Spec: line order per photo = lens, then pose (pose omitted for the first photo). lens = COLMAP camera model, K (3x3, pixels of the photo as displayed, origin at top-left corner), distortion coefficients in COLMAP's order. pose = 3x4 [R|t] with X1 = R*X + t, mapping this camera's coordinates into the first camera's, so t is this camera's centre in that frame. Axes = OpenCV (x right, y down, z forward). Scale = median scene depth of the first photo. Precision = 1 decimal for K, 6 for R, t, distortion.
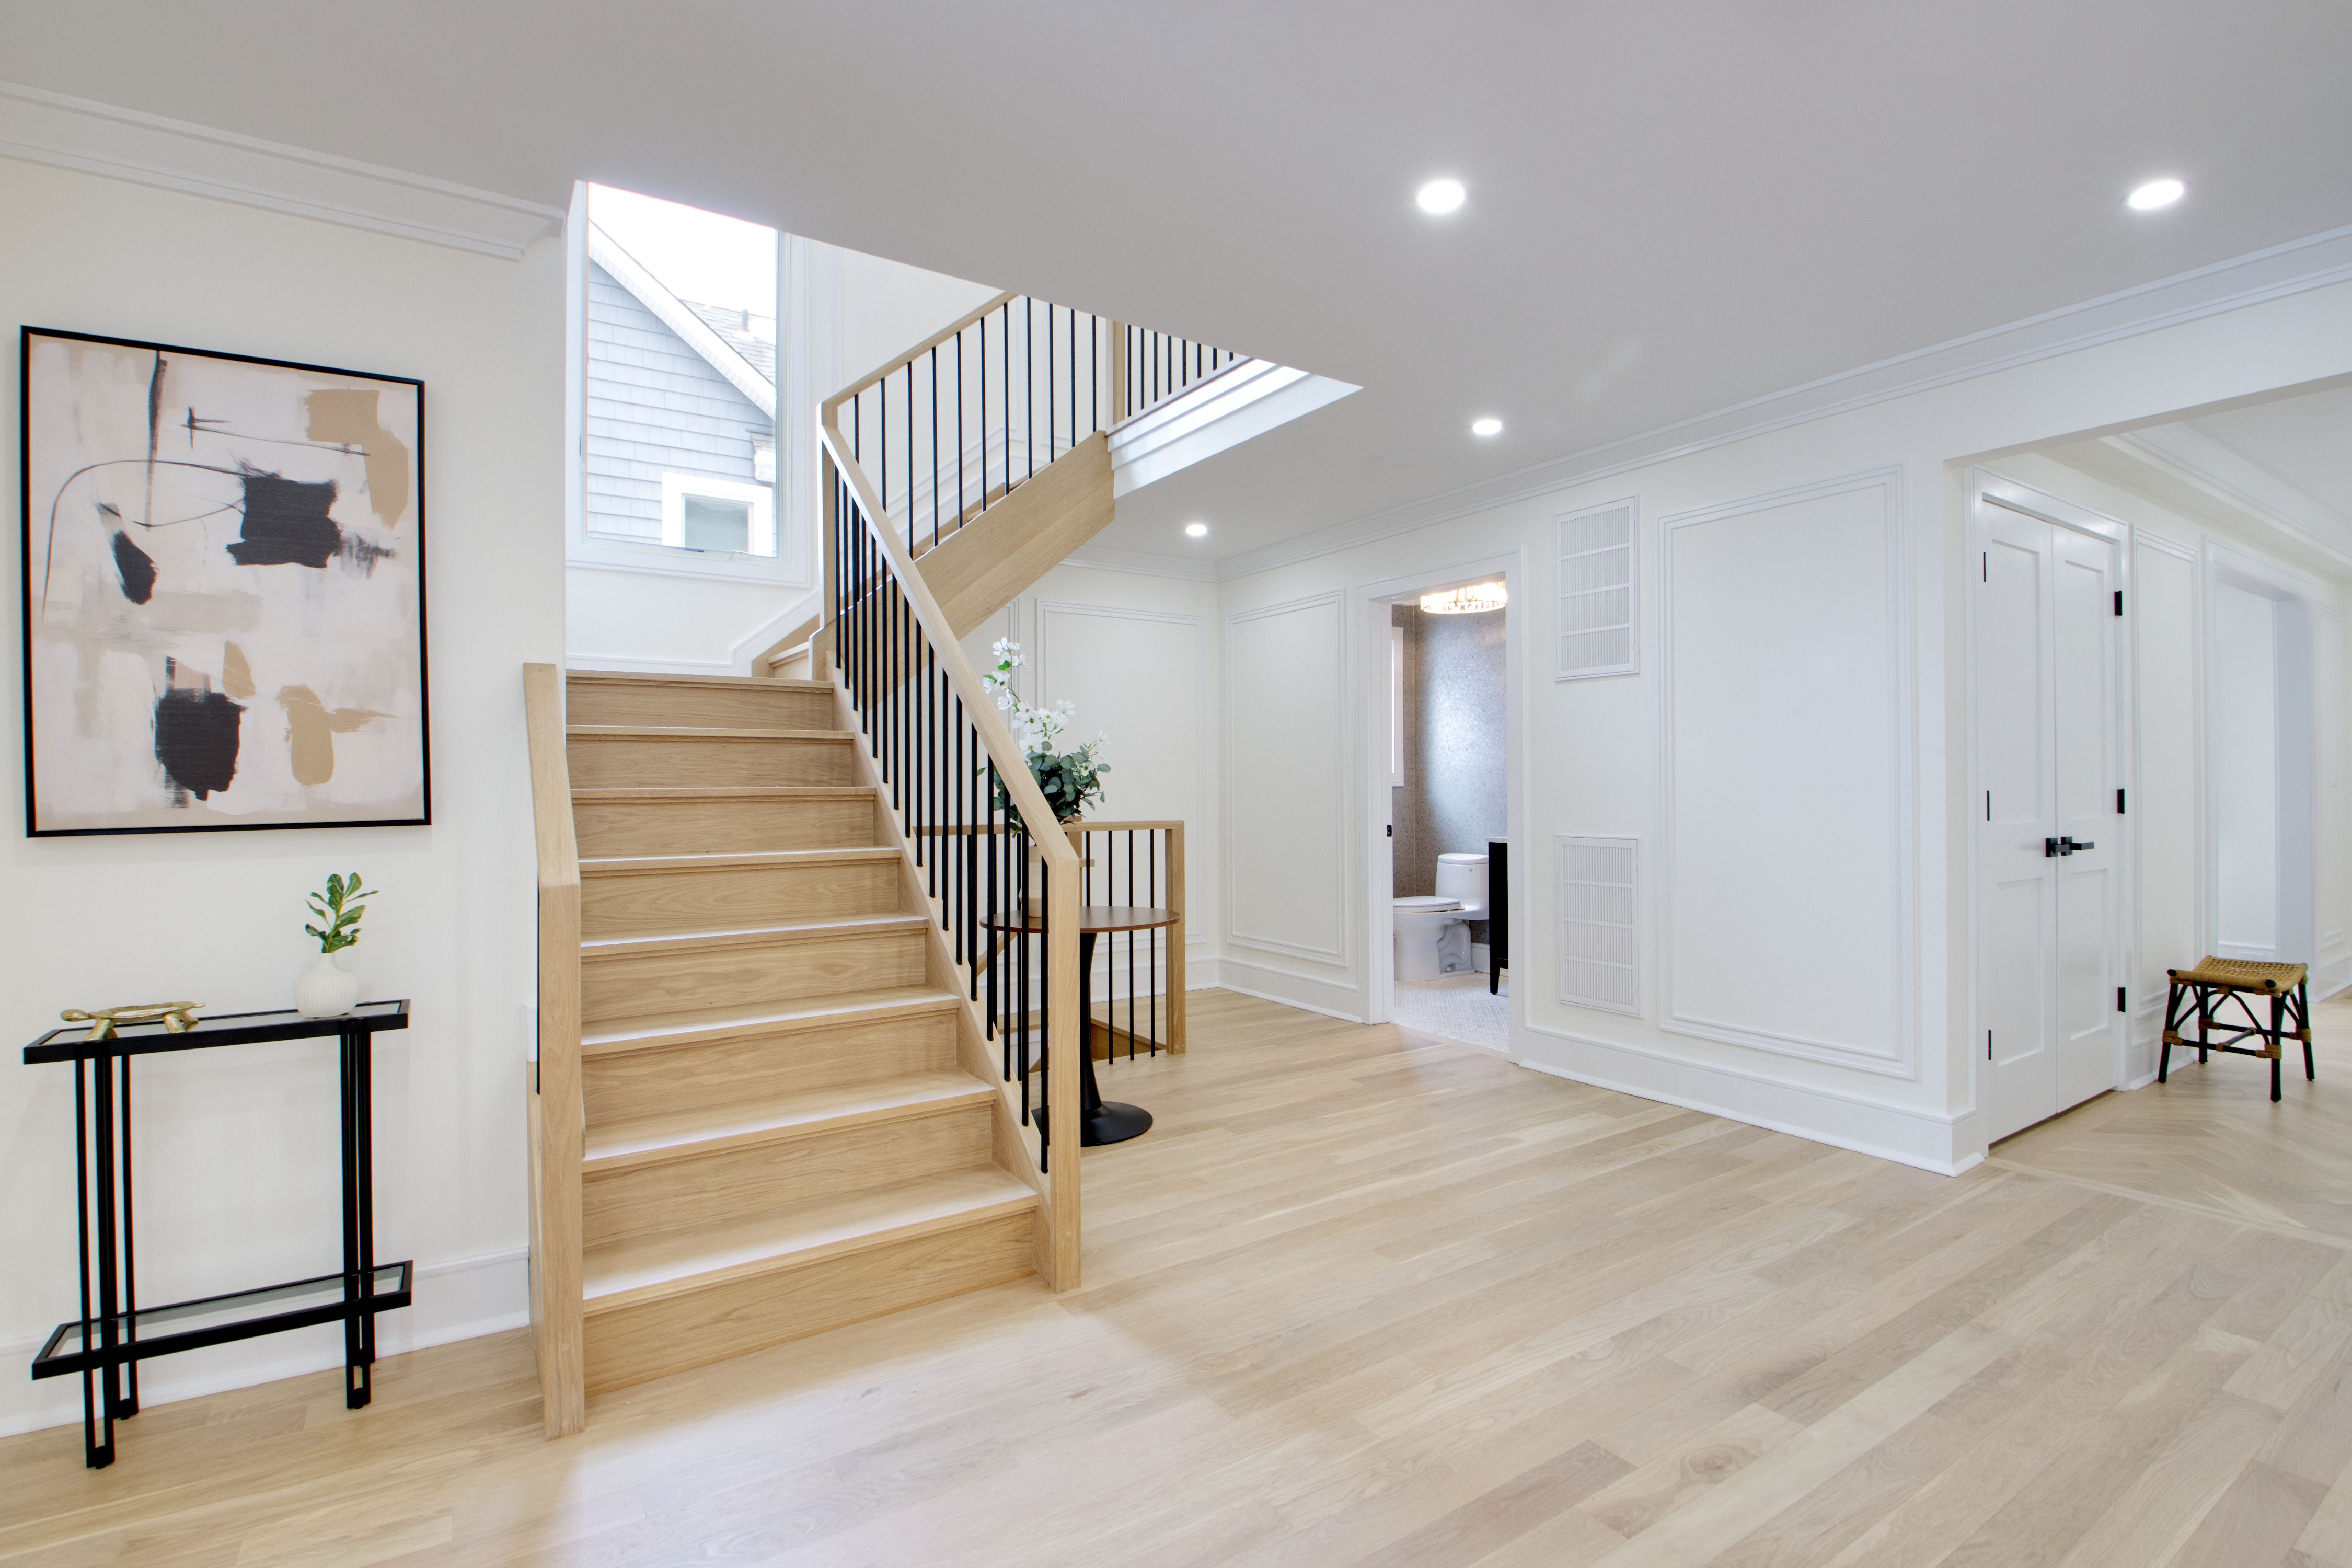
lens RADIAL K [[1104.5, 0, 1161.4], [0, 1104.5, 783.7], [0, 0, 1]] dist [0.024066, -0.021050]
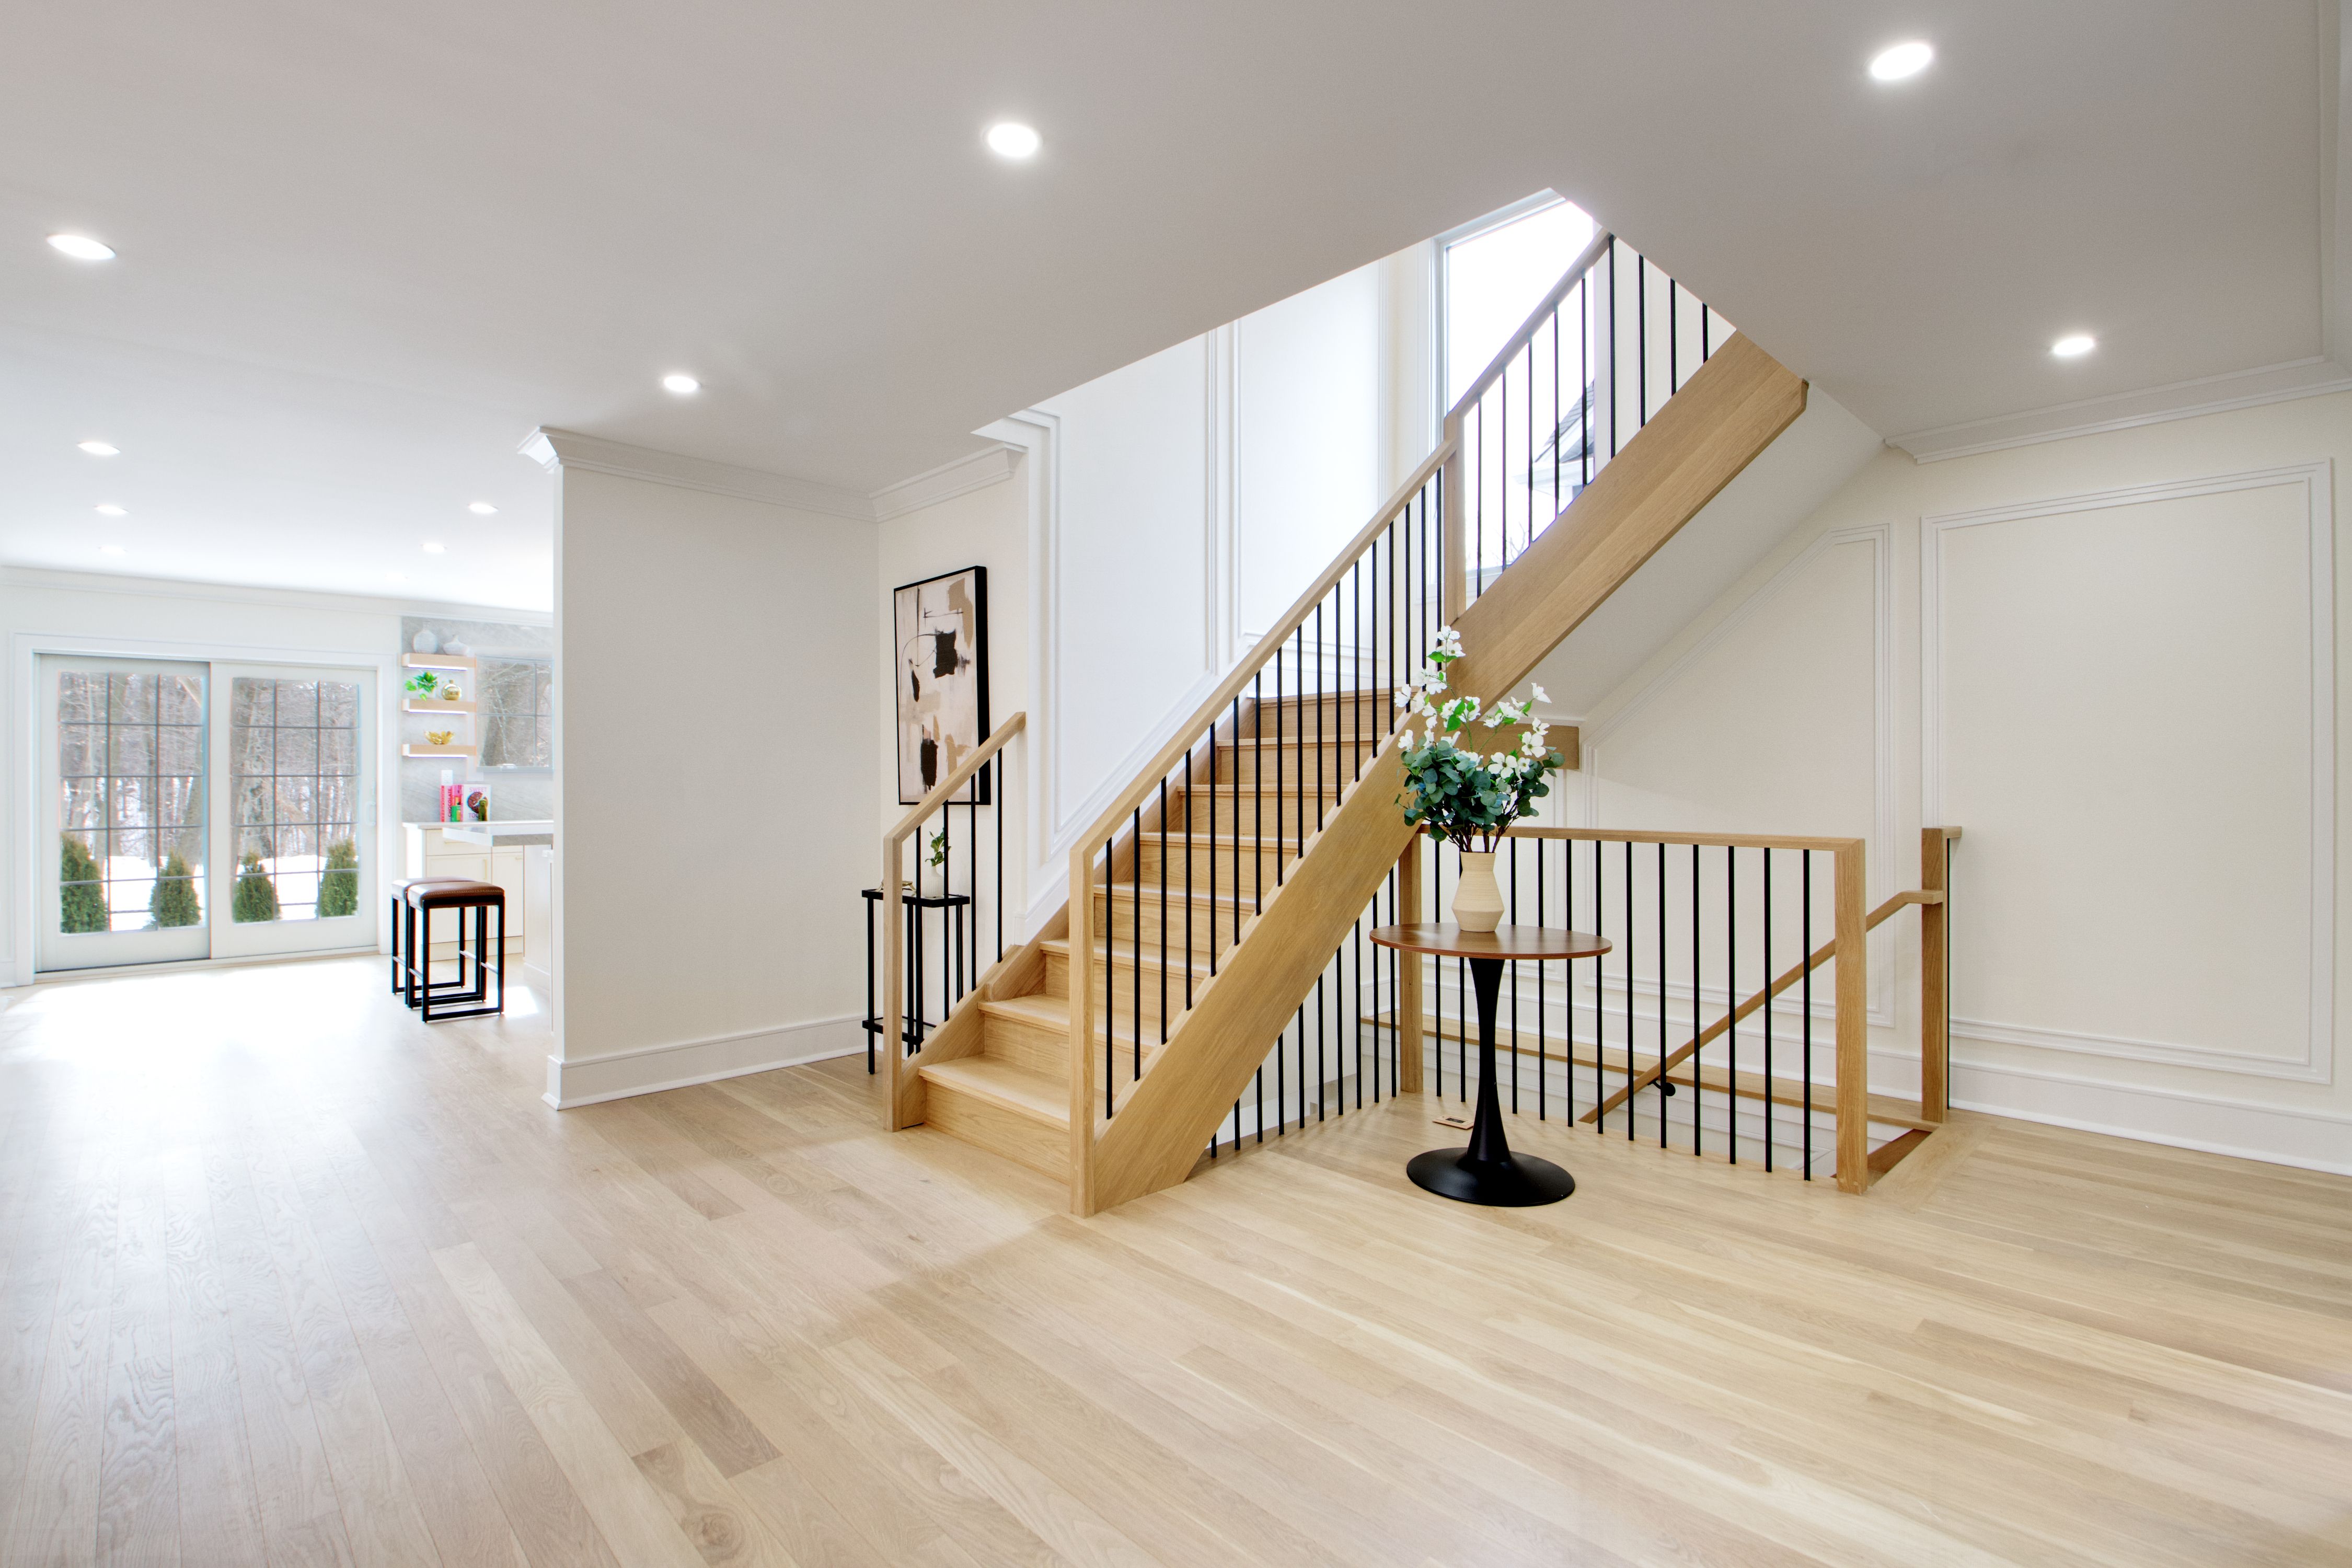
lens RADIAL K [[1104.5, 0, 1180.3], [0, 1104.5, 781.8], [0, 0, 1]] dist [0.024066, -0.021050]
pose [[0.172296, 0.001057, -0.985045, 0.912312], [0.003034, 0.999994, 0.001603, -0.002440], [0.985041, -0.003265, 0.172292, 0.762738]]
